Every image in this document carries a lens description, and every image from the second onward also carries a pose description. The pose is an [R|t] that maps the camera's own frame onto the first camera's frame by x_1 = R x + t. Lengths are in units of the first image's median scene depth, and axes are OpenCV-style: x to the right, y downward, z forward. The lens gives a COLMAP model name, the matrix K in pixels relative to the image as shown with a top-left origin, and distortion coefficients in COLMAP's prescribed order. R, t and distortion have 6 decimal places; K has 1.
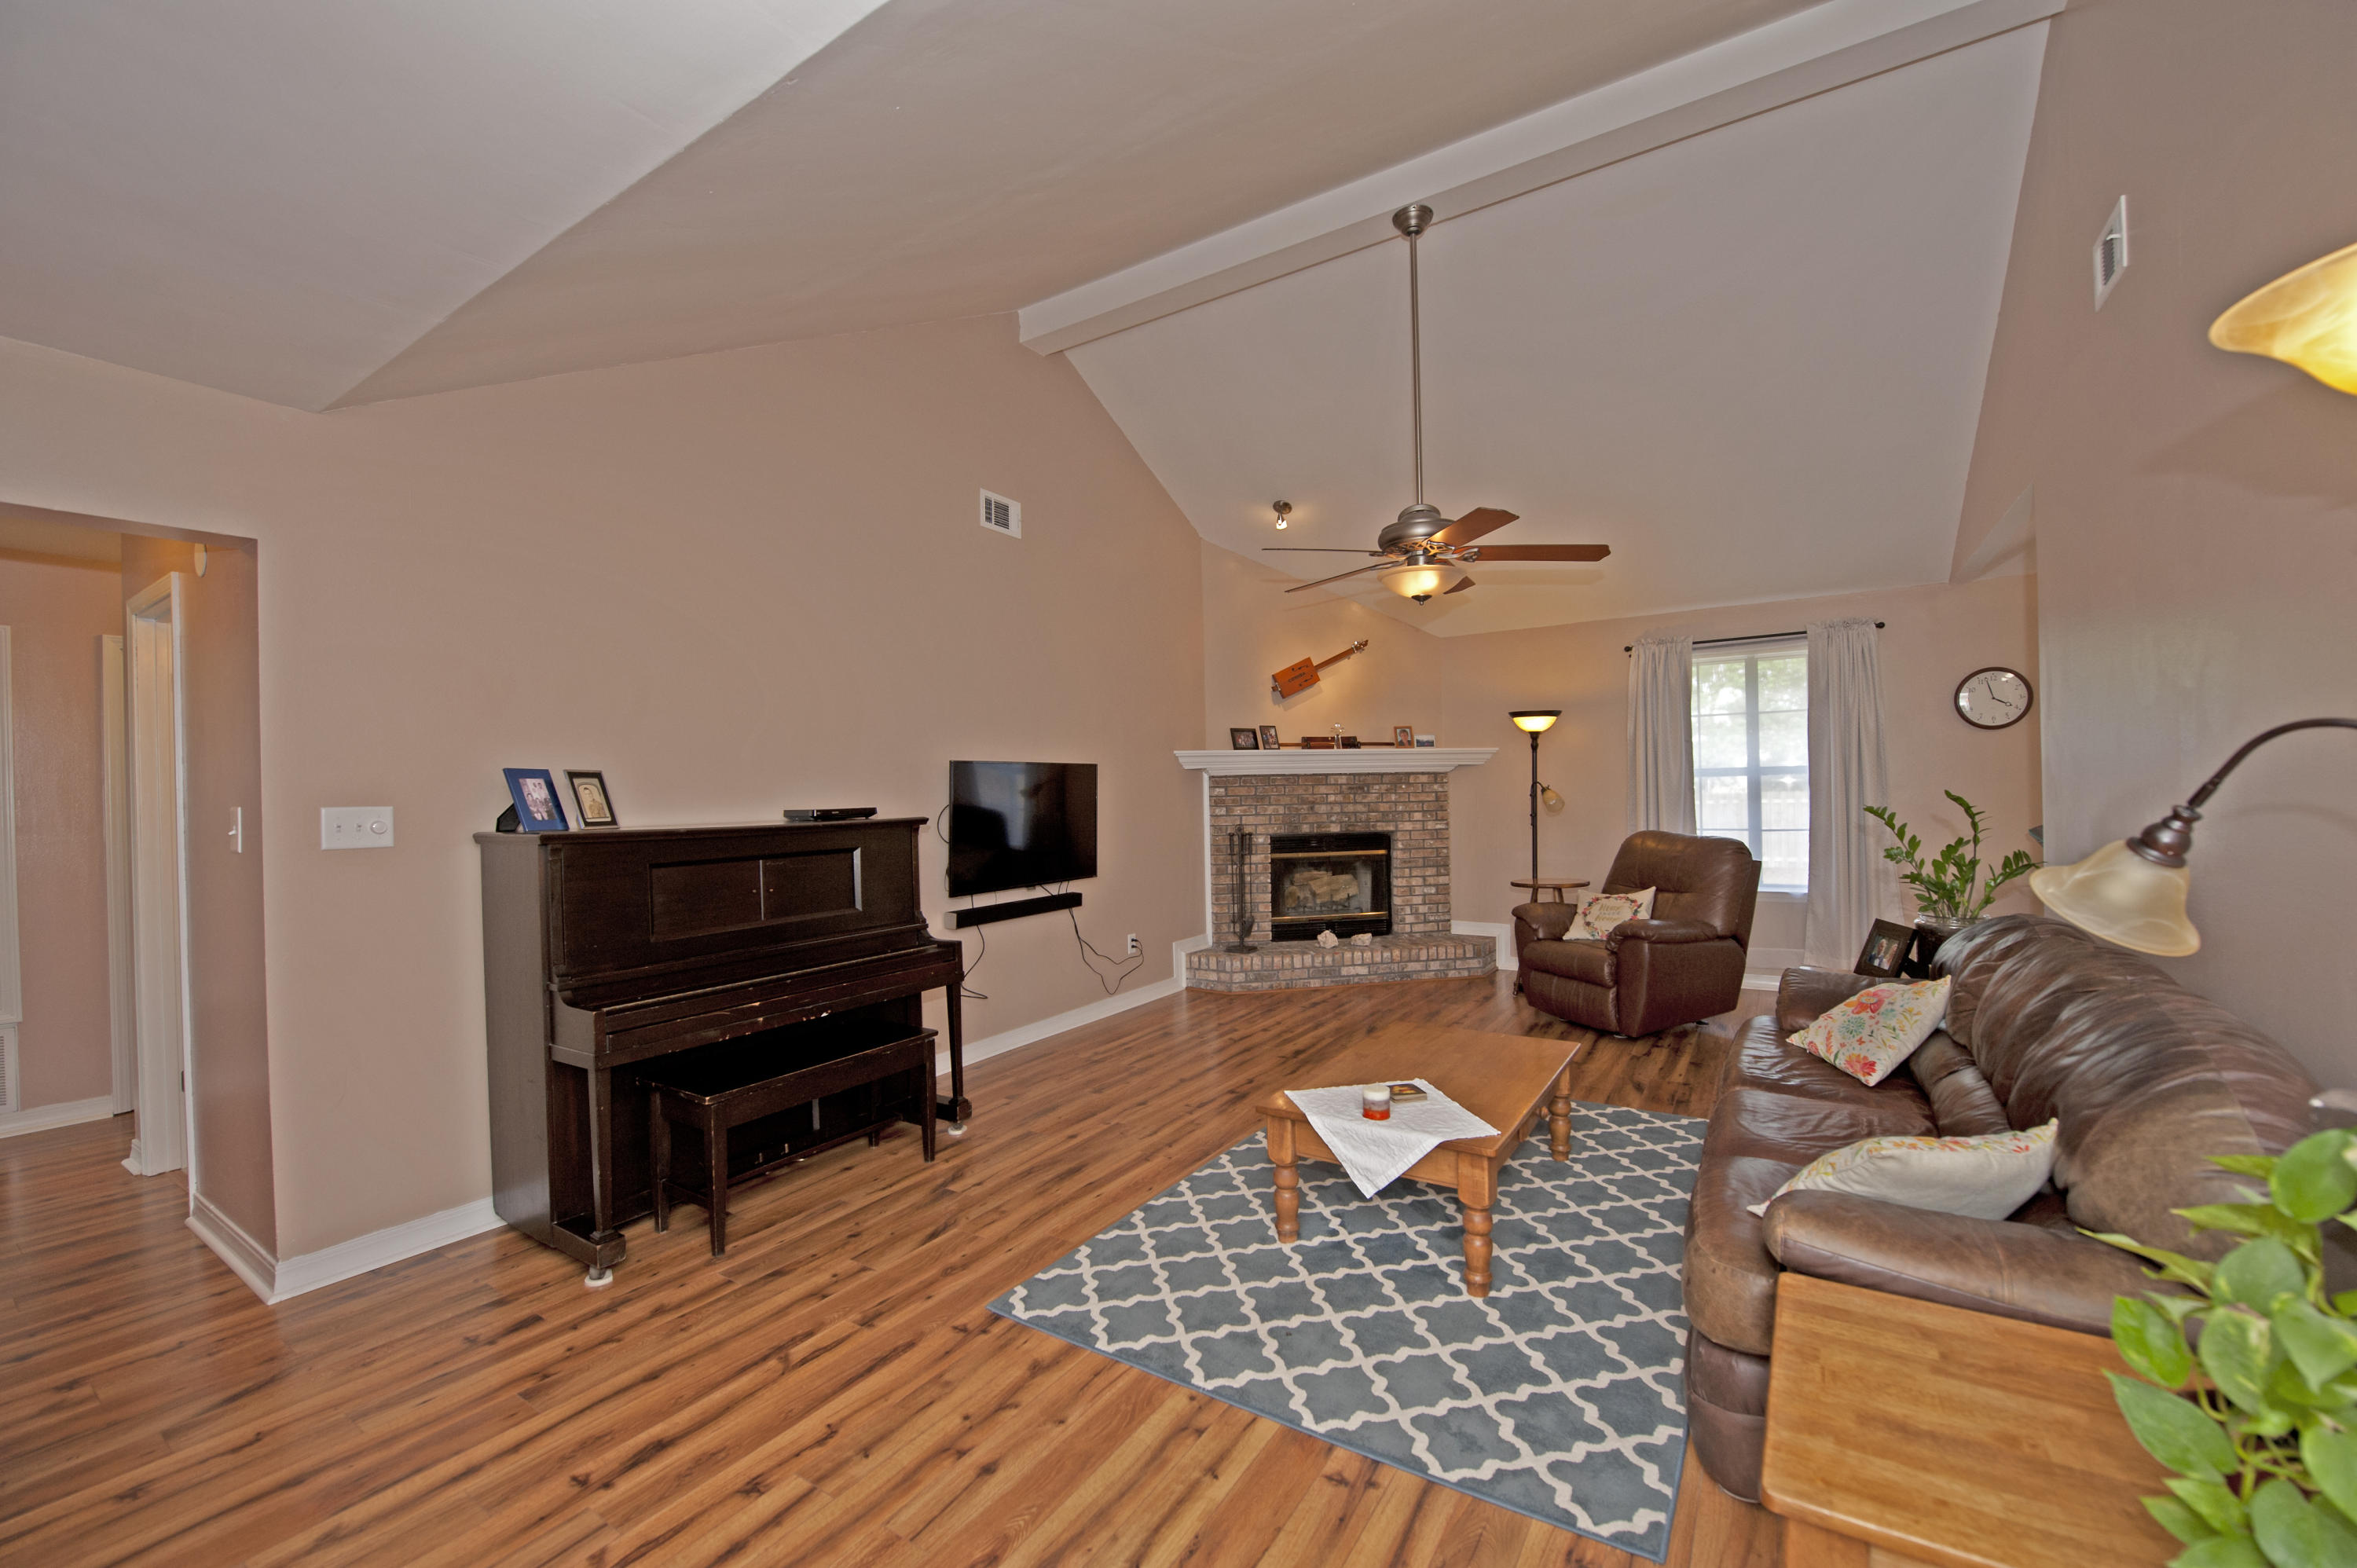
lens RADIAL K [[938.9, 0, 1184.1], [0, 938.9, 798.4], [0, 0, 1]] dist [-0.013843, -0.003207]
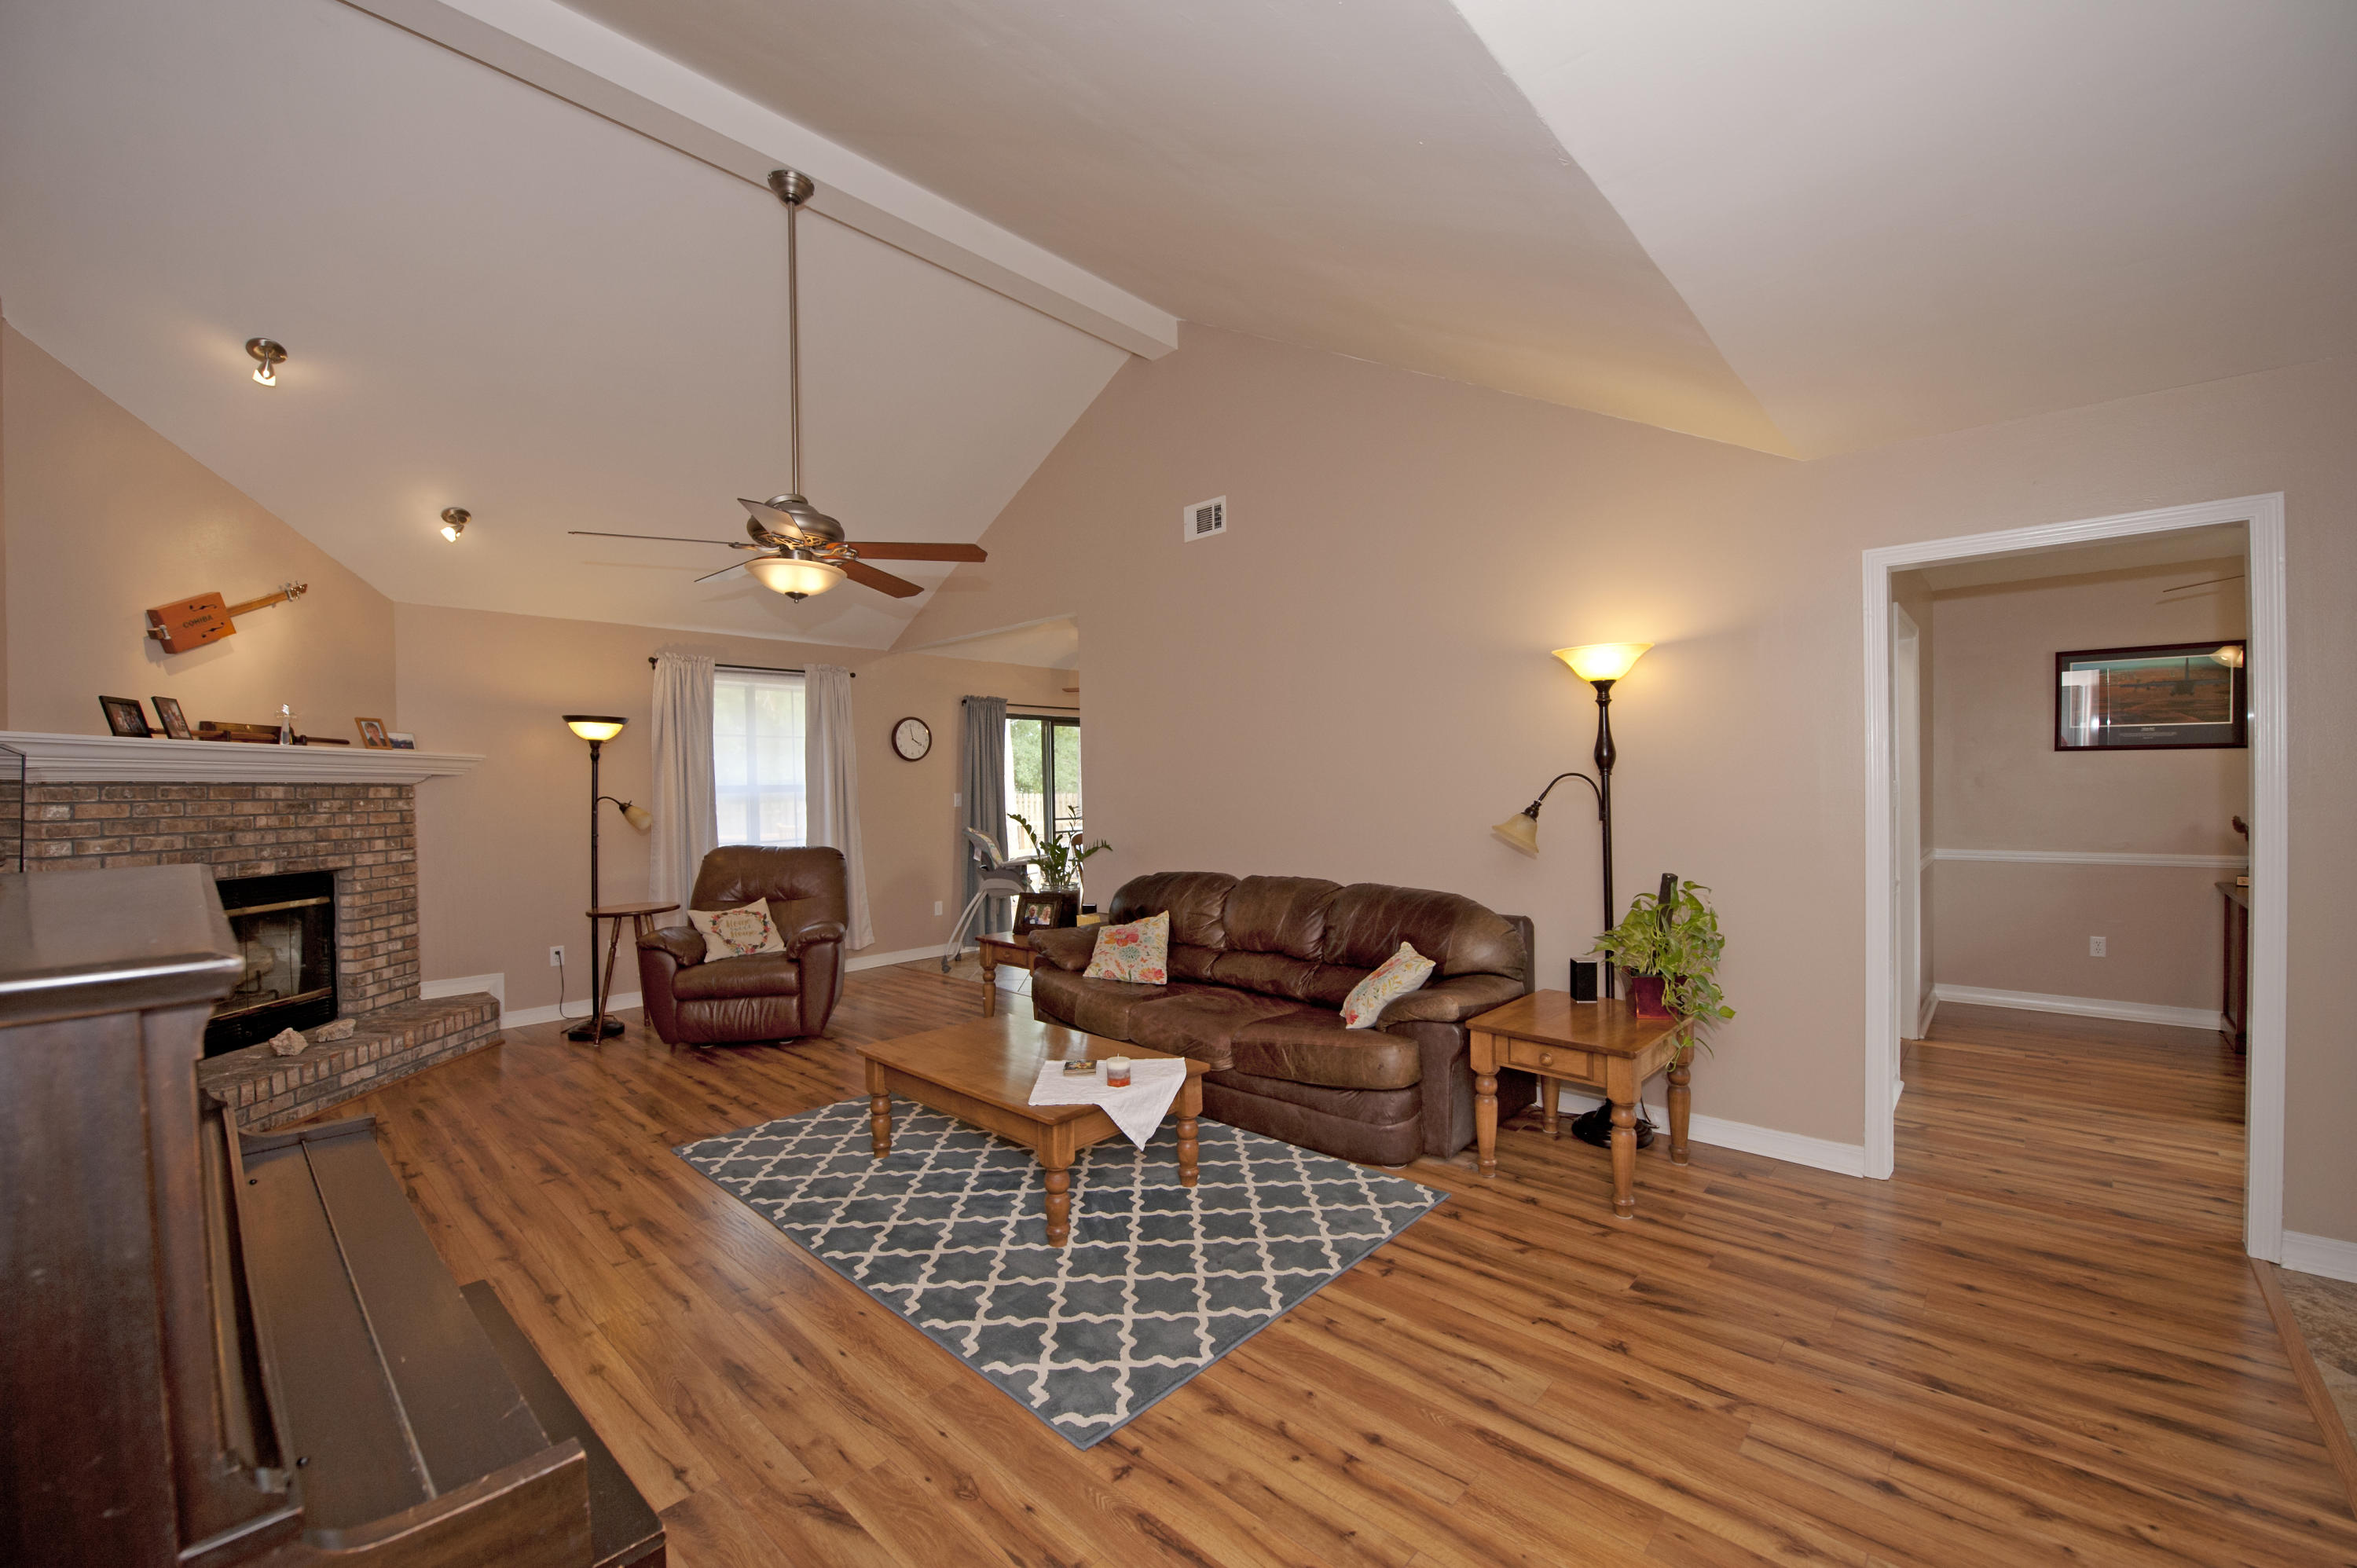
lens RADIAL K [[938.9, 0, 1184.1], [0, 938.9, 798.4], [0, 0, 1]] dist [-0.013843, -0.003207]
pose [[0.171920, 0.005938, 0.985093, -0.376432], [0.018106, 0.999794, -0.009186, 0.001263], [-0.984945, 0.019415, 0.171777, 0.297484]]
